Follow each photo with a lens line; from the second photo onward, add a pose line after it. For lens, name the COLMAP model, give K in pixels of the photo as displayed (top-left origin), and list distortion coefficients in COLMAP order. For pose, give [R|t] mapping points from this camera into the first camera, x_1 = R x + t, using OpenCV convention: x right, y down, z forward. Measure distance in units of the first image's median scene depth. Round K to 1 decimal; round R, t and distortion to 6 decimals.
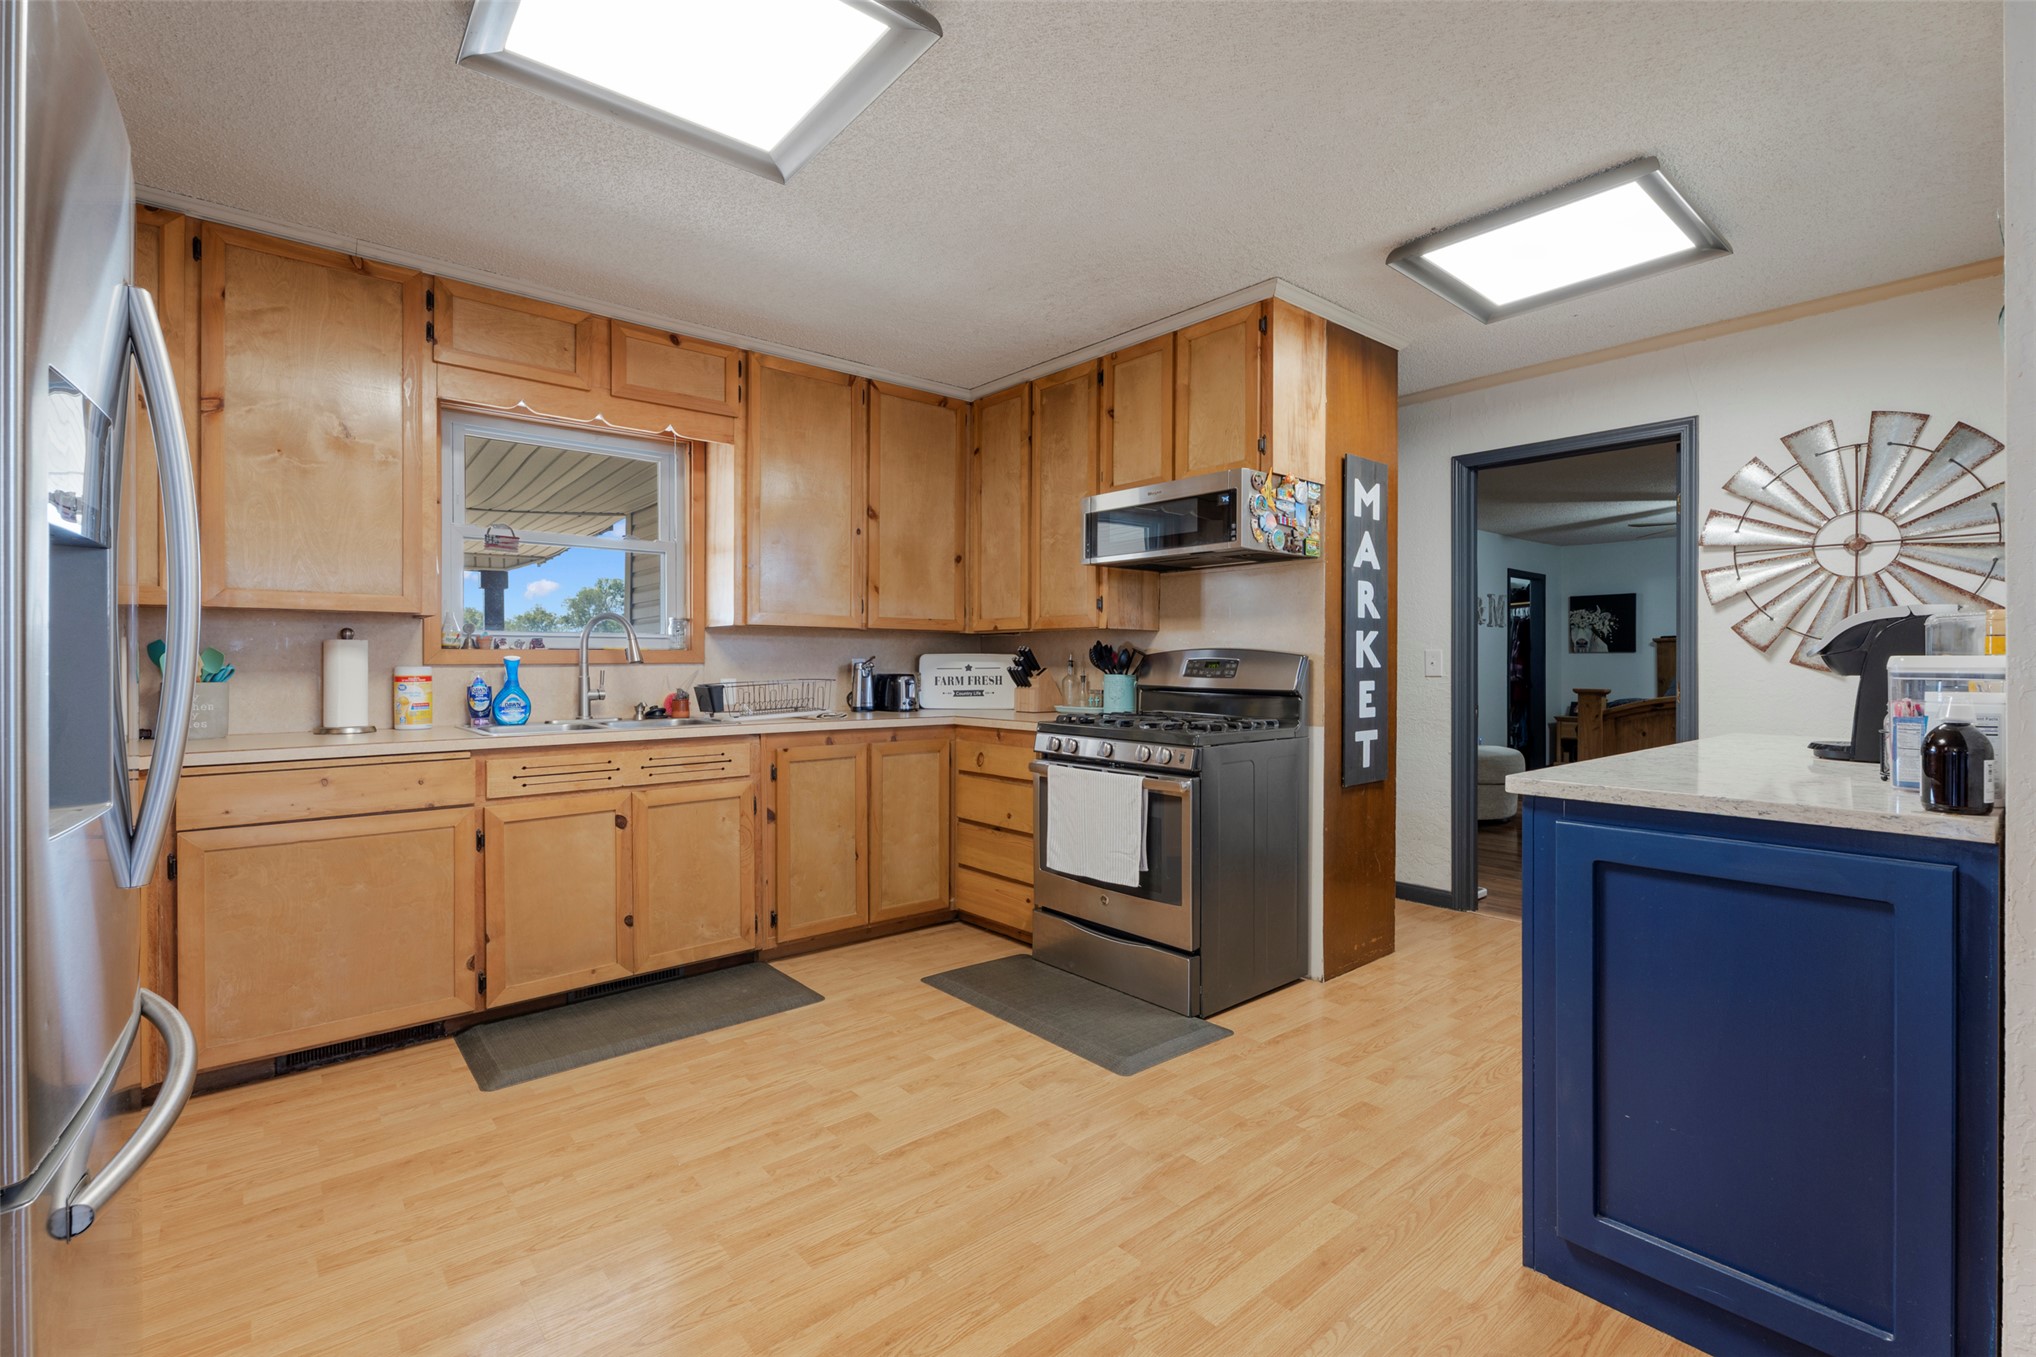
lens RADIAL K [[911.9, 0, 1012.7], [0, 911.9, 658.7], [0, 0, 1]] dist [-0.000571, 0.000849]
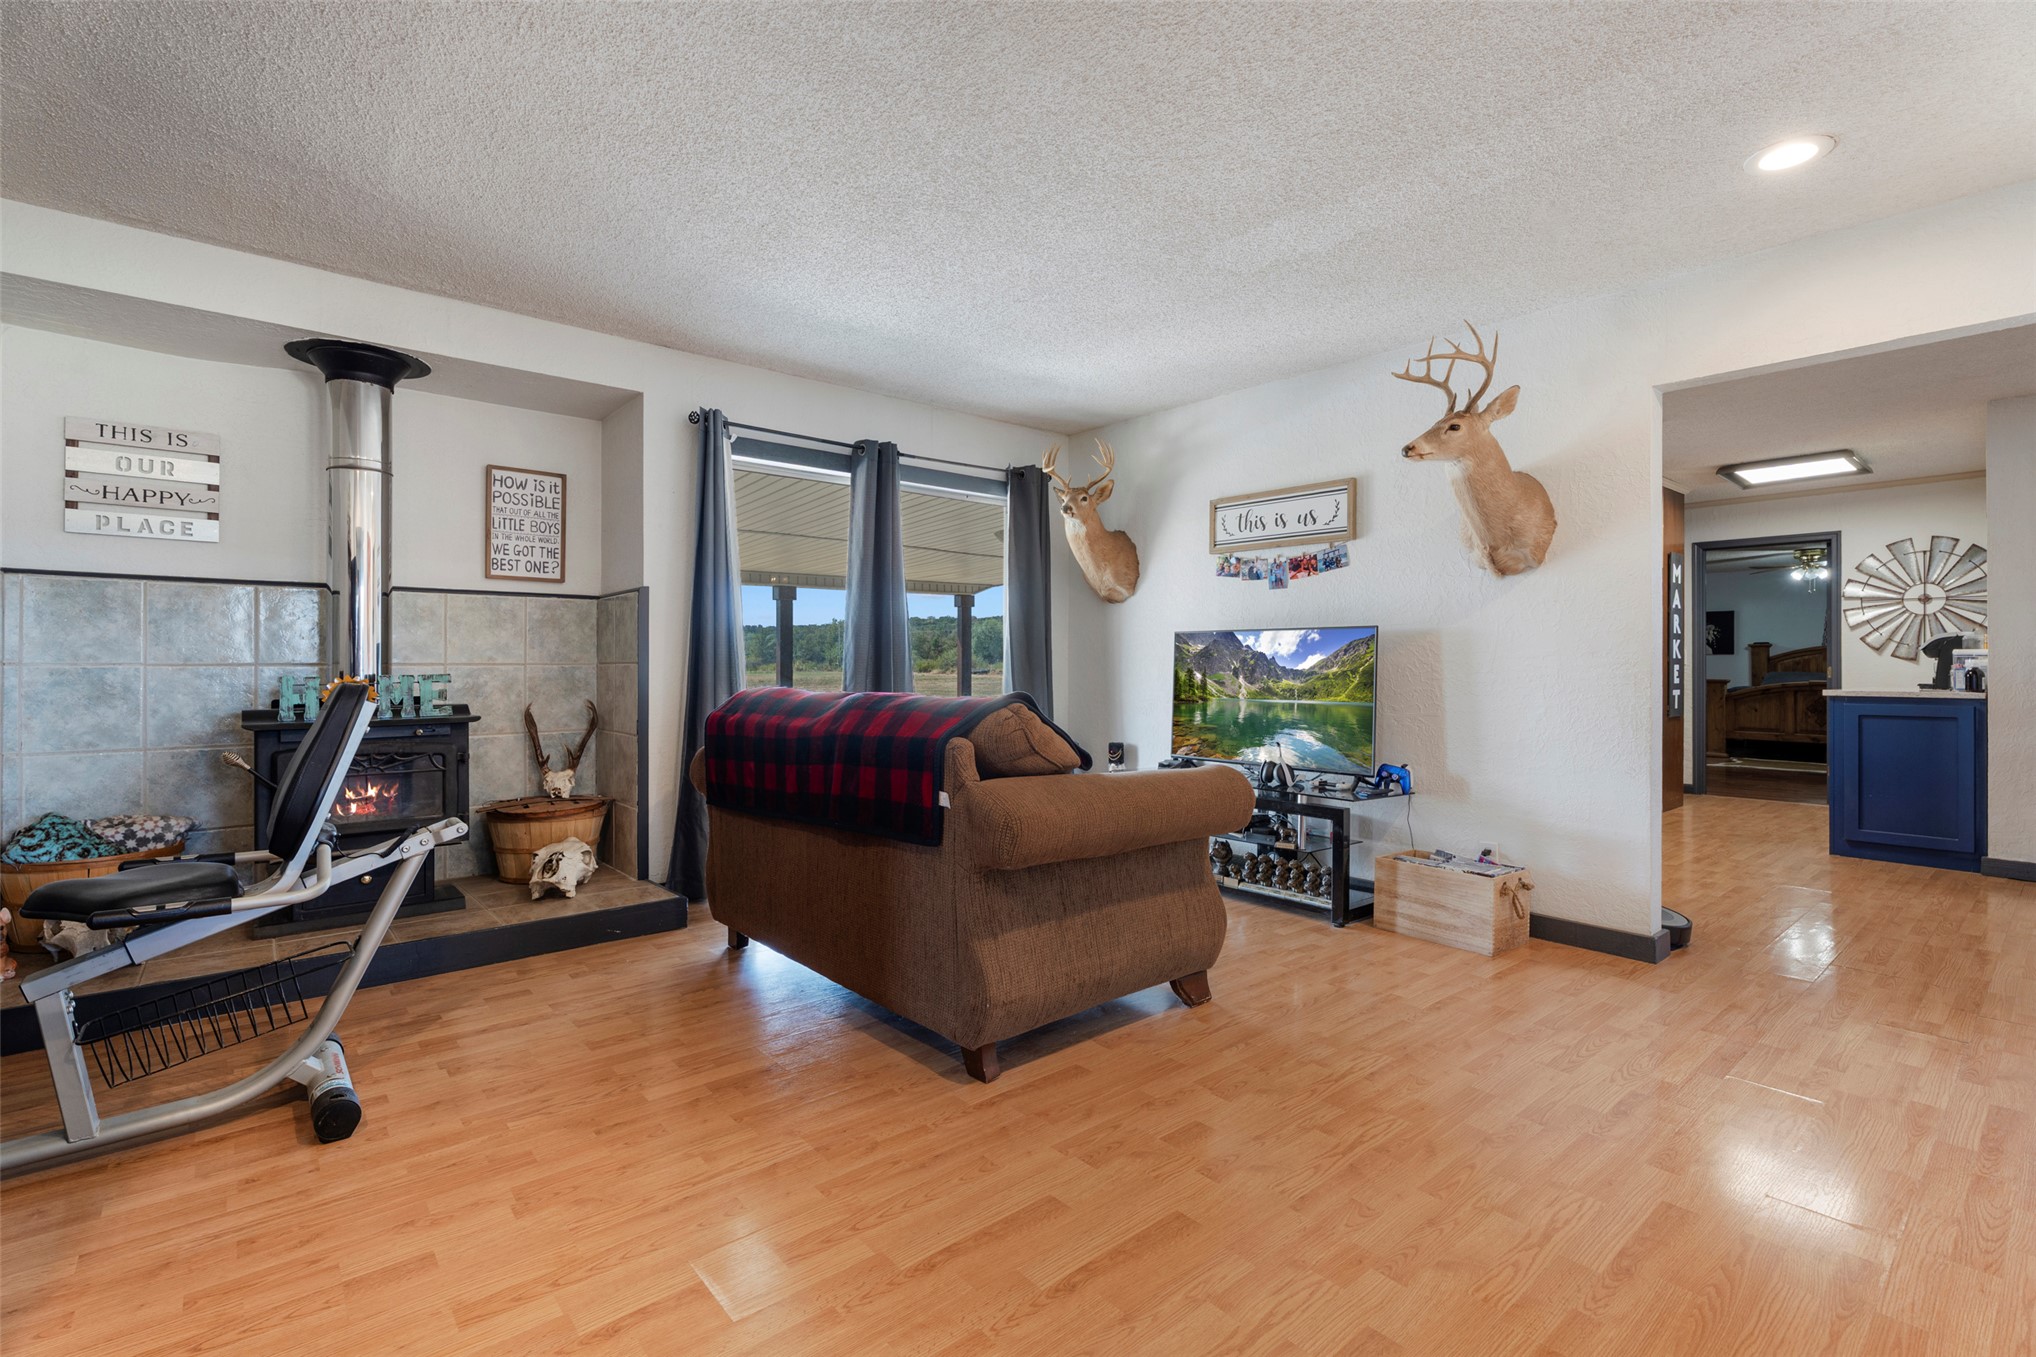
lens RADIAL K [[911.9, 0, 998.8], [0, 911.9, 650.0], [0, 0, 1]] dist [-0.000571, 0.000849]
pose [[0.999827, 0.012995, -0.013295, -1.106637], [-0.013087, 0.999891, -0.006857, 0.031221], [0.013204, 0.007030, 0.999888, -1.059642]]
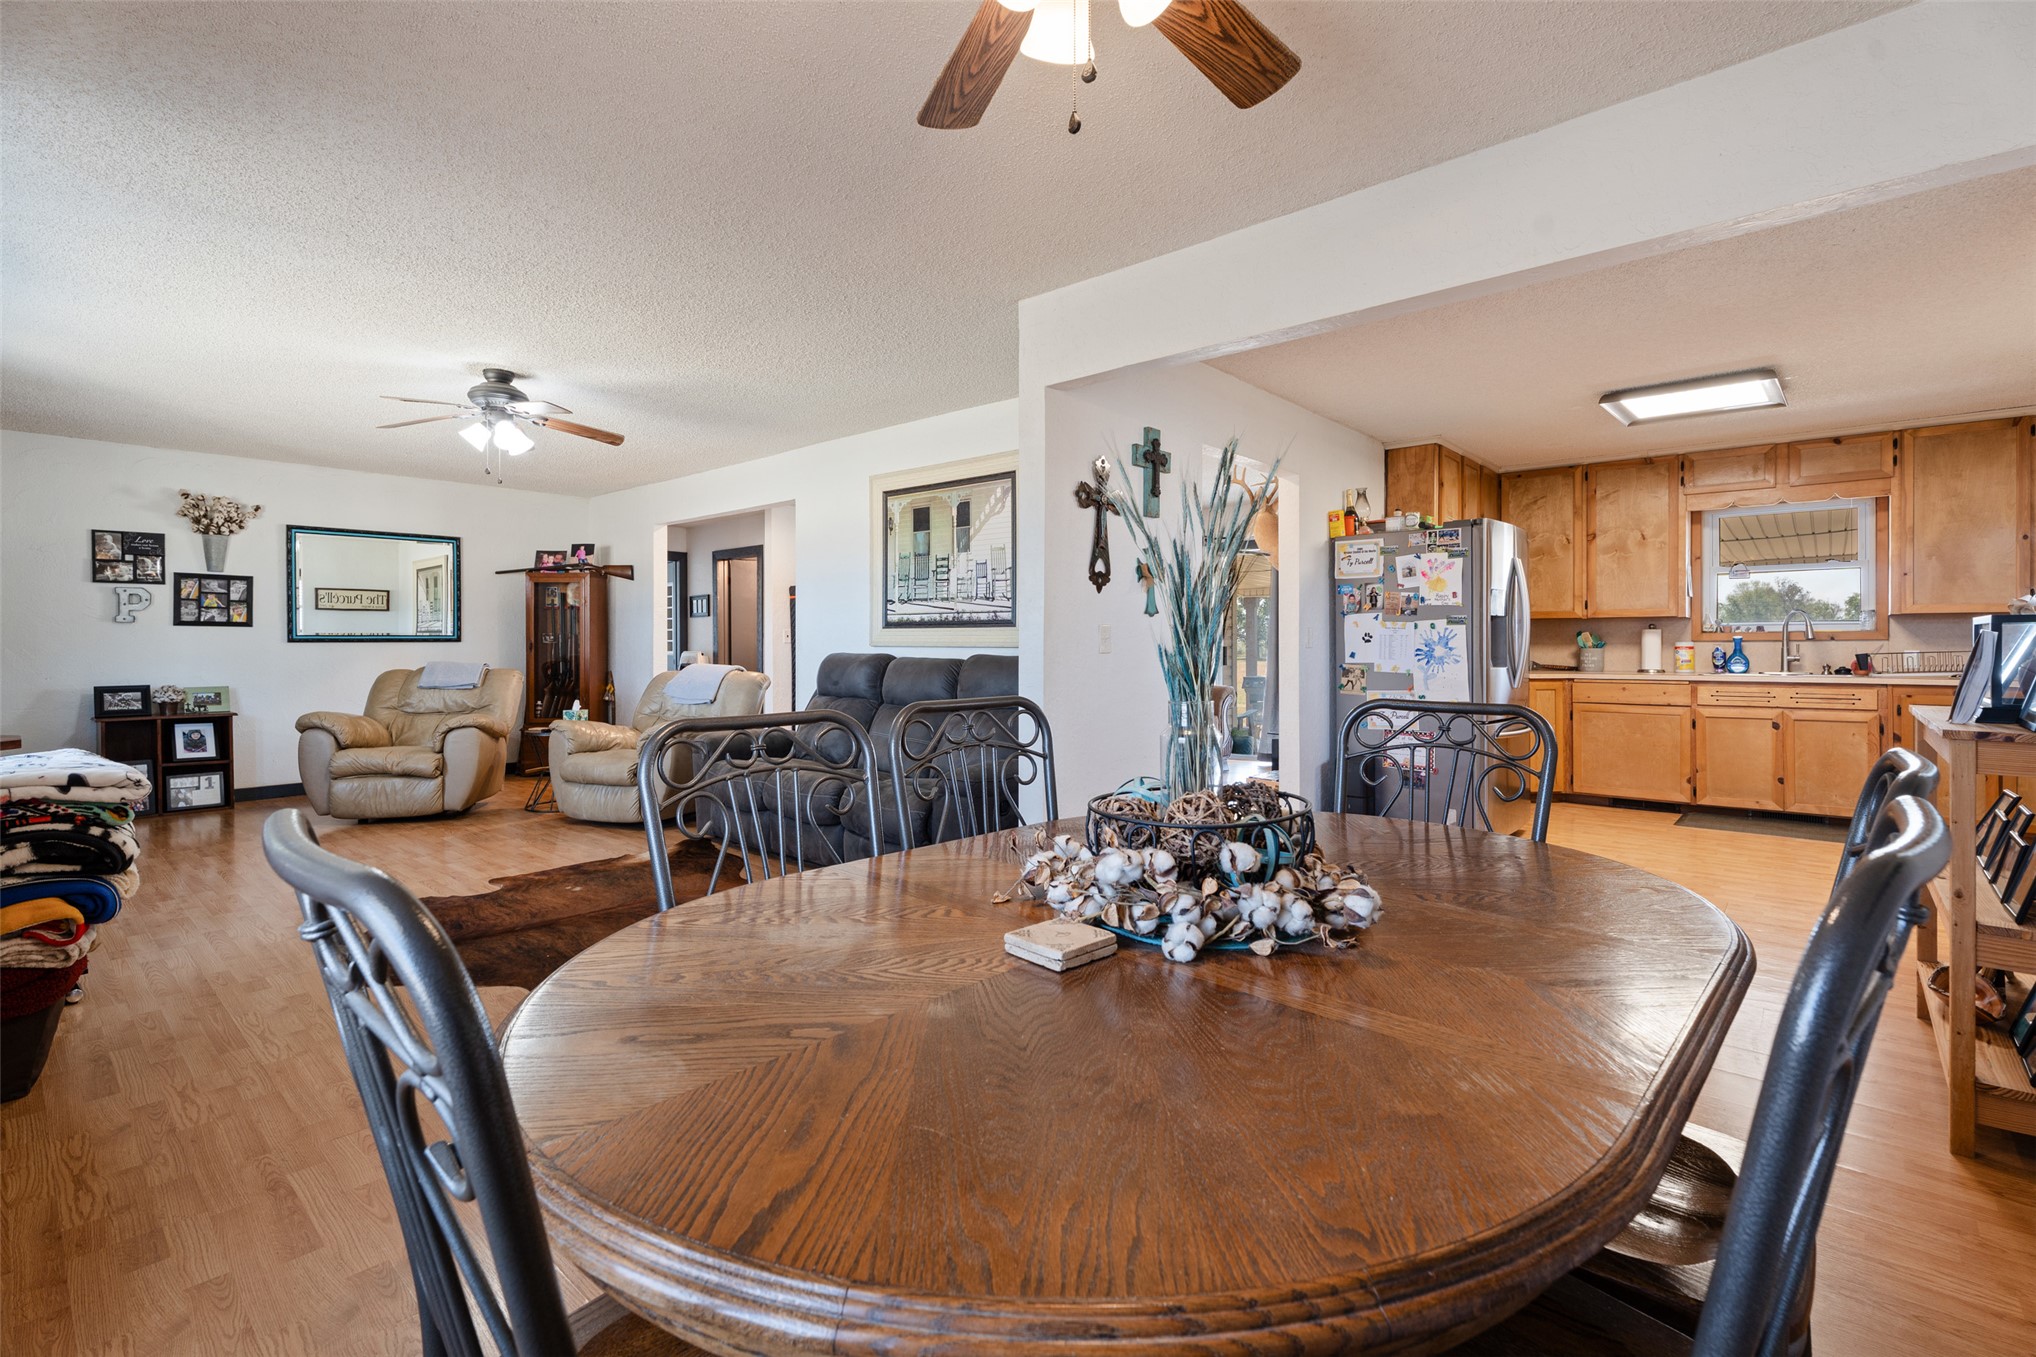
lens RADIAL K [[911.9, 0, 1033.1], [0, 911.9, 645.6], [0, 0, 1]] dist [-0.000571, 0.000849]
pose [[0.149789, 0.001011, -0.988717, 1.080534], [0.005548, 0.999983, 0.001863, 0.004633], [0.988702, -0.005764, 0.149781, -0.702437]]
